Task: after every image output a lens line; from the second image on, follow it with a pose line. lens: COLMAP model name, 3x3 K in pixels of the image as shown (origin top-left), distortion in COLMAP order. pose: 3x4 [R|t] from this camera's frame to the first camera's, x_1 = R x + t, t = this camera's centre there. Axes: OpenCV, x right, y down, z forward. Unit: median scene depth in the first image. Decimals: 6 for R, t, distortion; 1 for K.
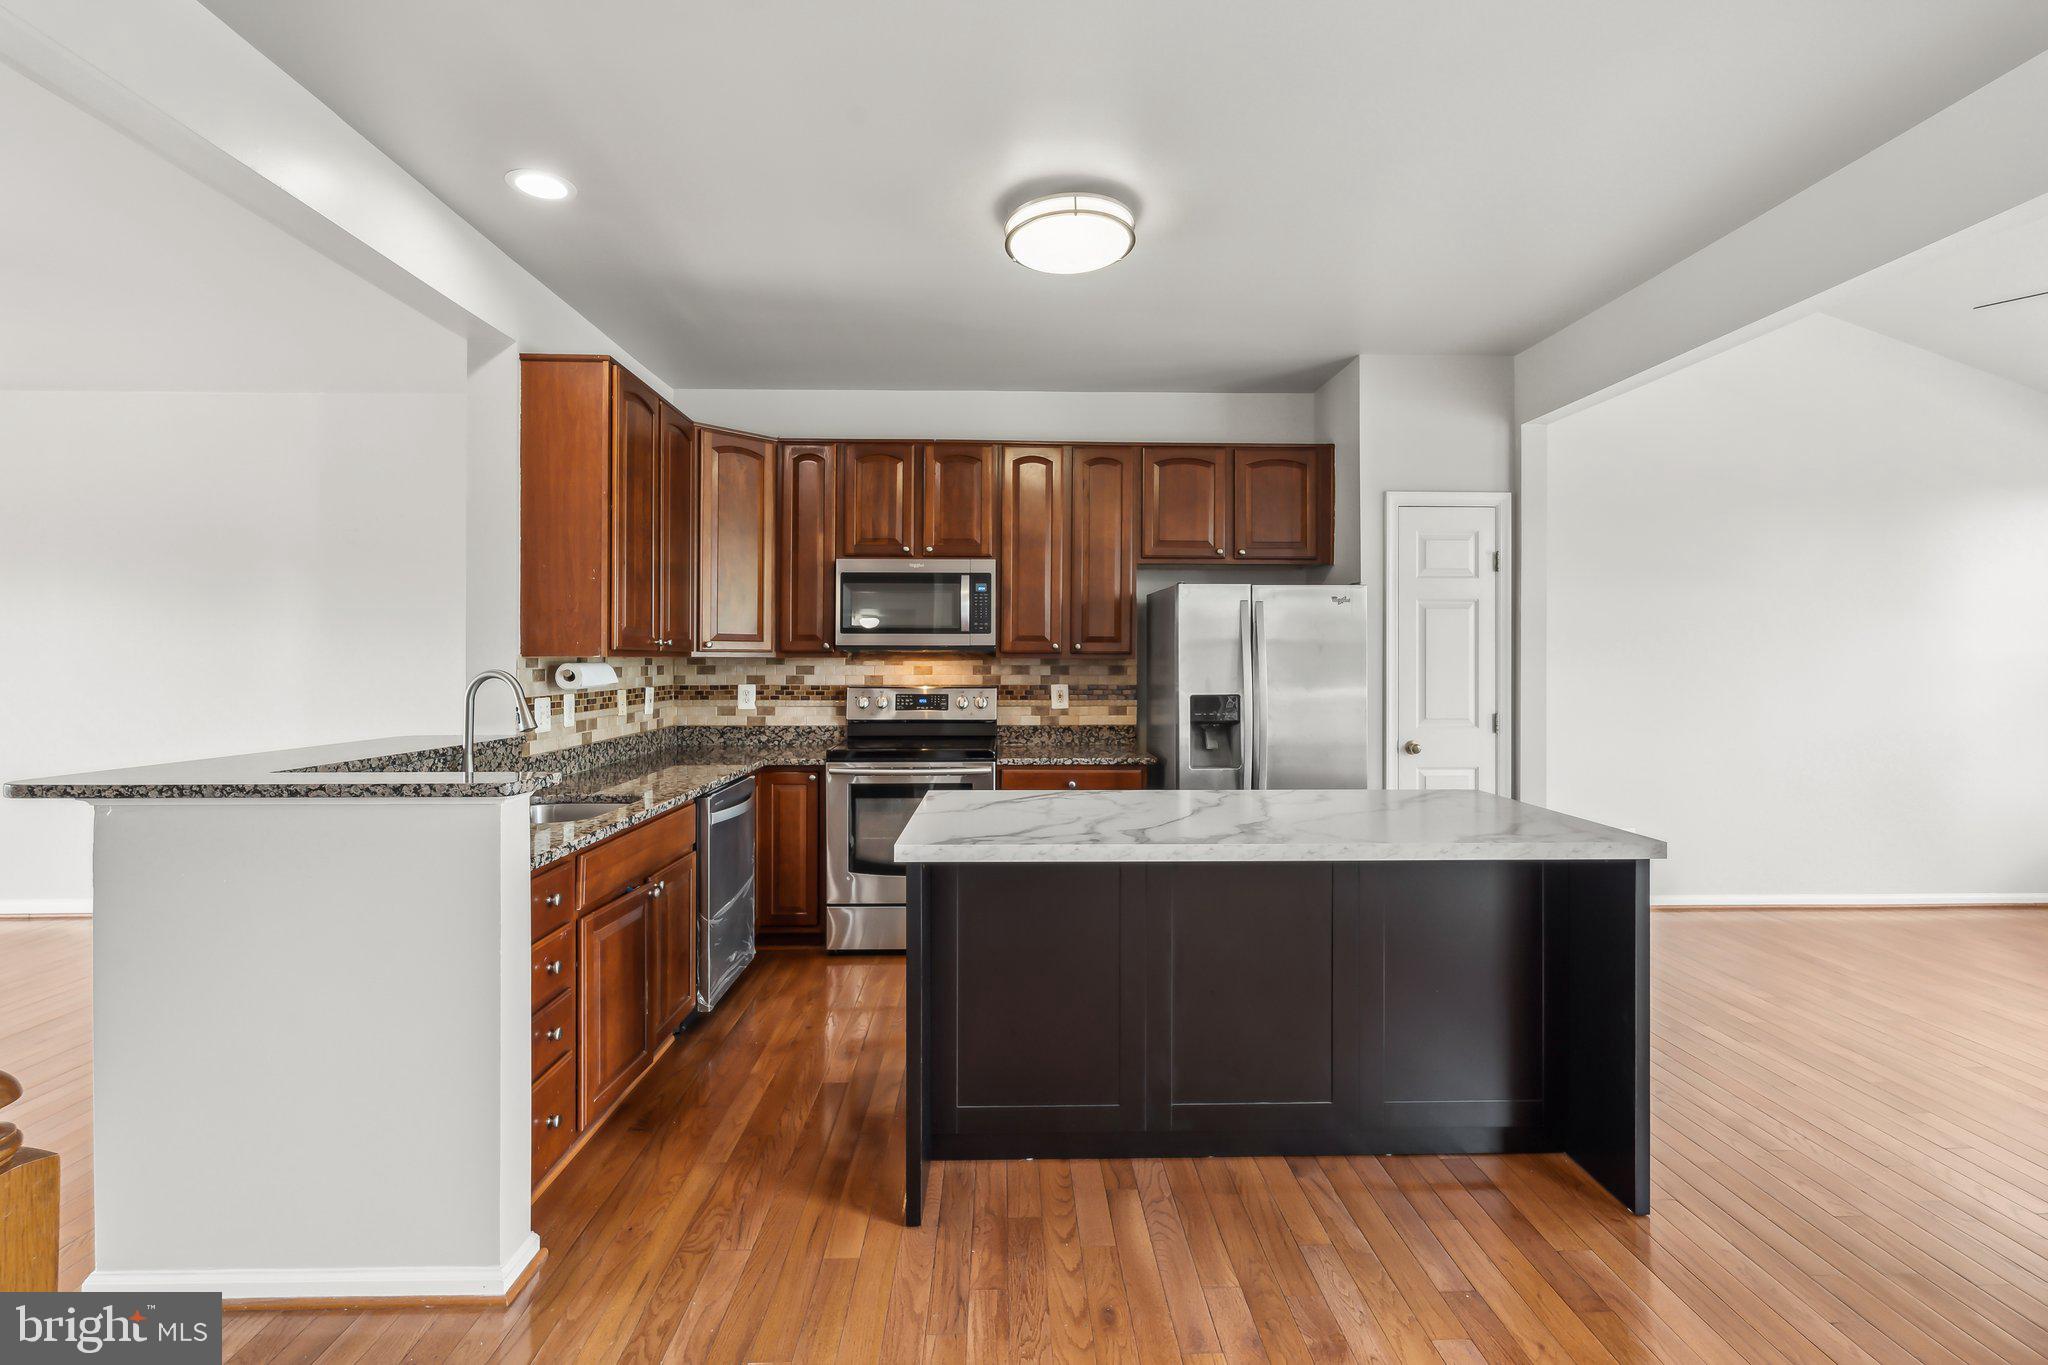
lens RADIAL K [[930.7, 0, 1031.0], [0, 930.7, 682.0], [0, 0, 1]] dist [0.002902, 0.000561]
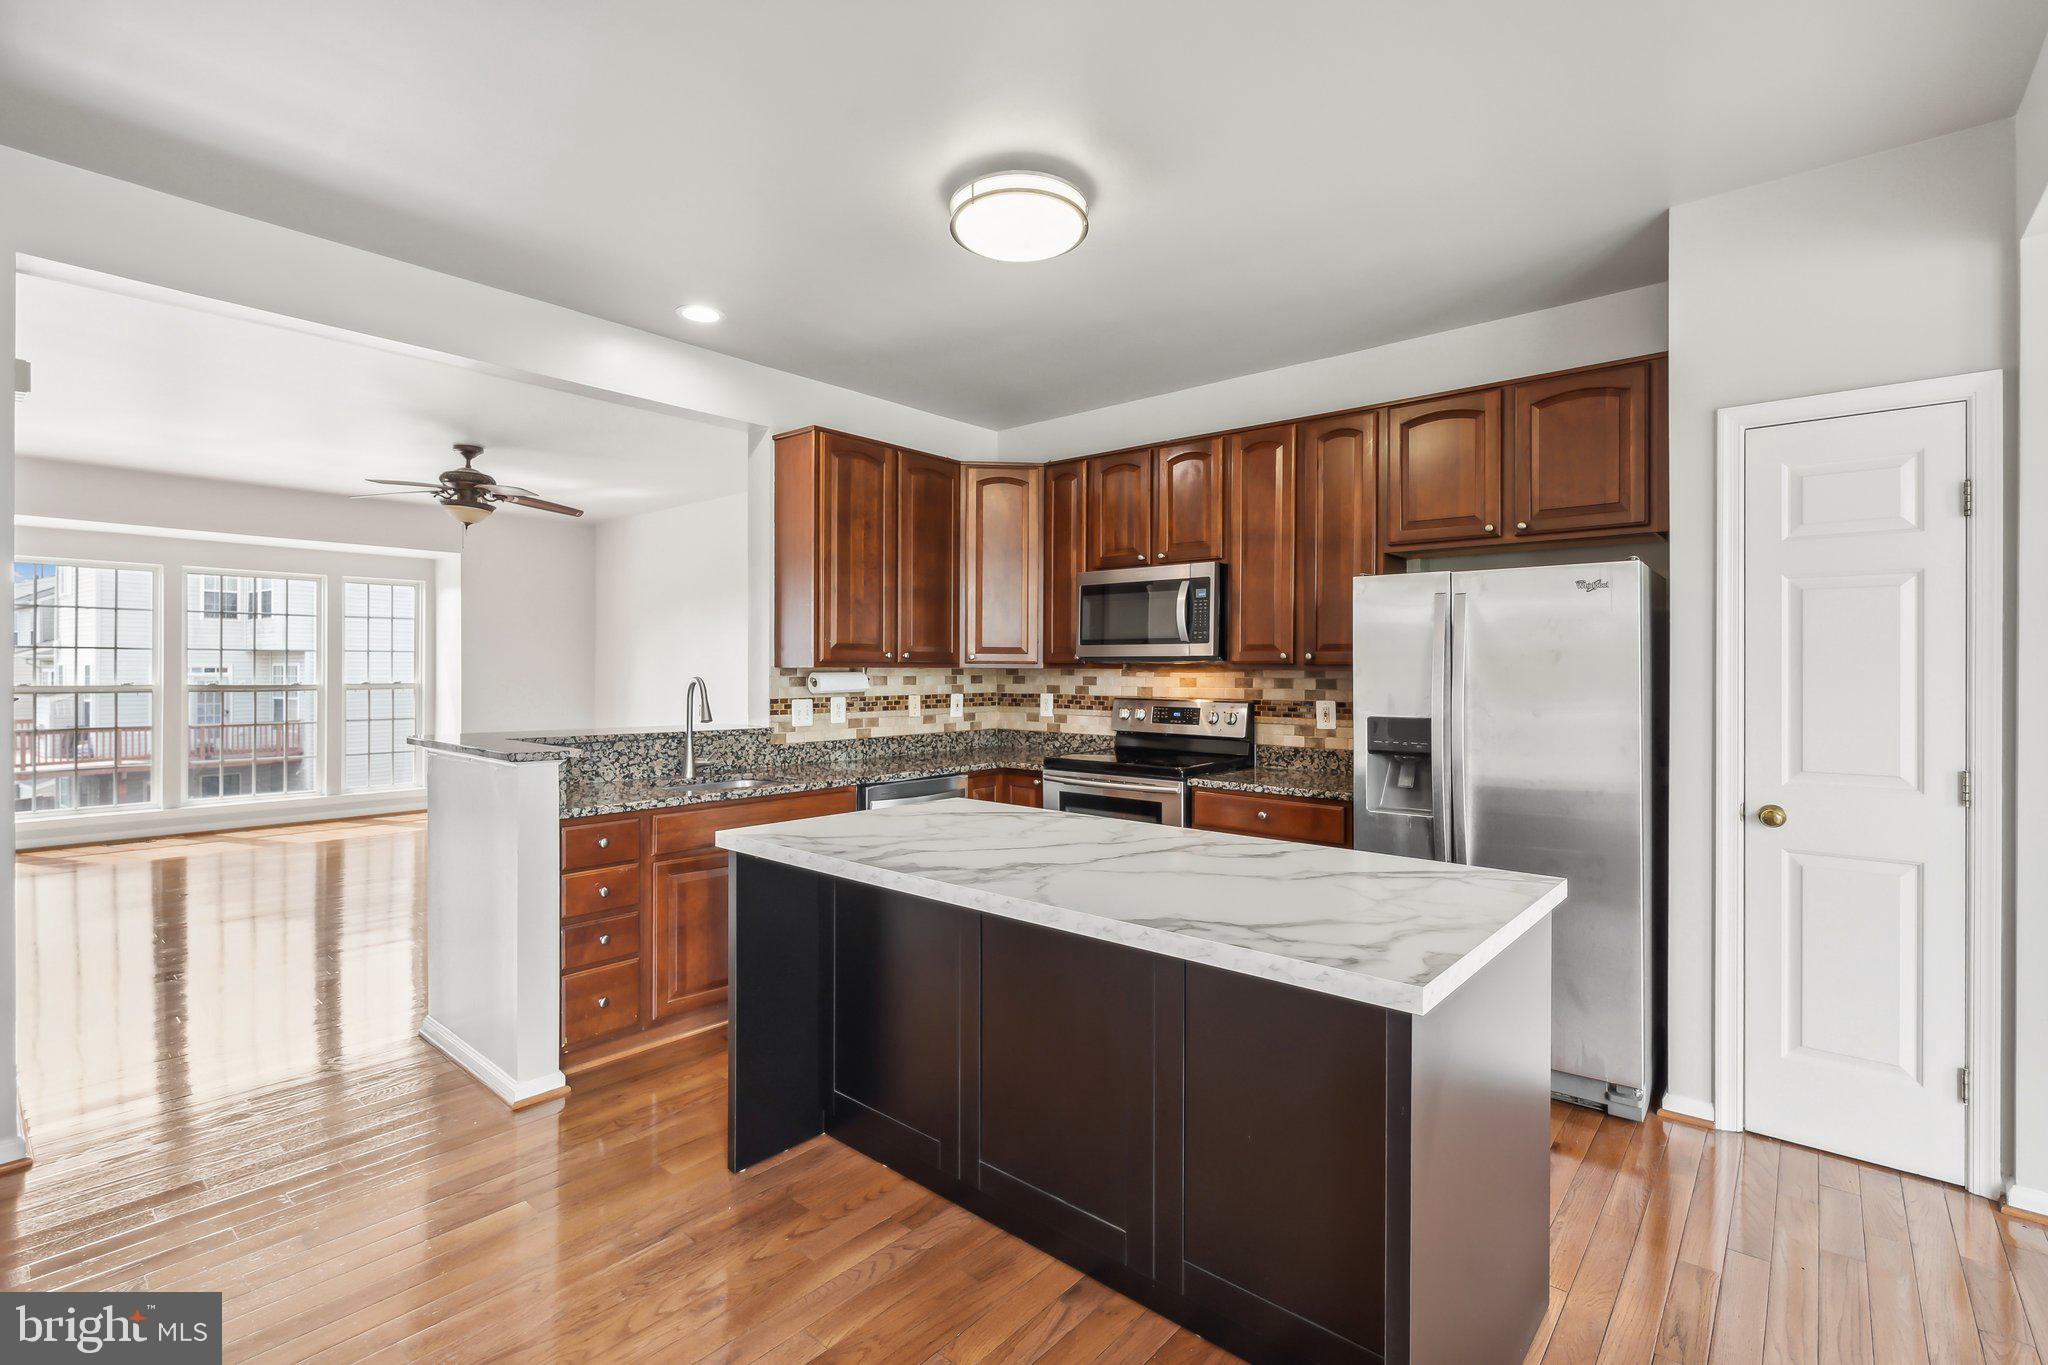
lens RADIAL K [[930.7, 0, 1027.9], [0, 930.7, 697.2], [0, 0, 1]] dist [0.002902, 0.000561]
pose [[0.741204, 0.022569, -0.670900, 0.442620], [-0.020021, 0.999733, 0.011512, -0.005570], [0.670981, 0.004900, 0.741458, 0.200574]]
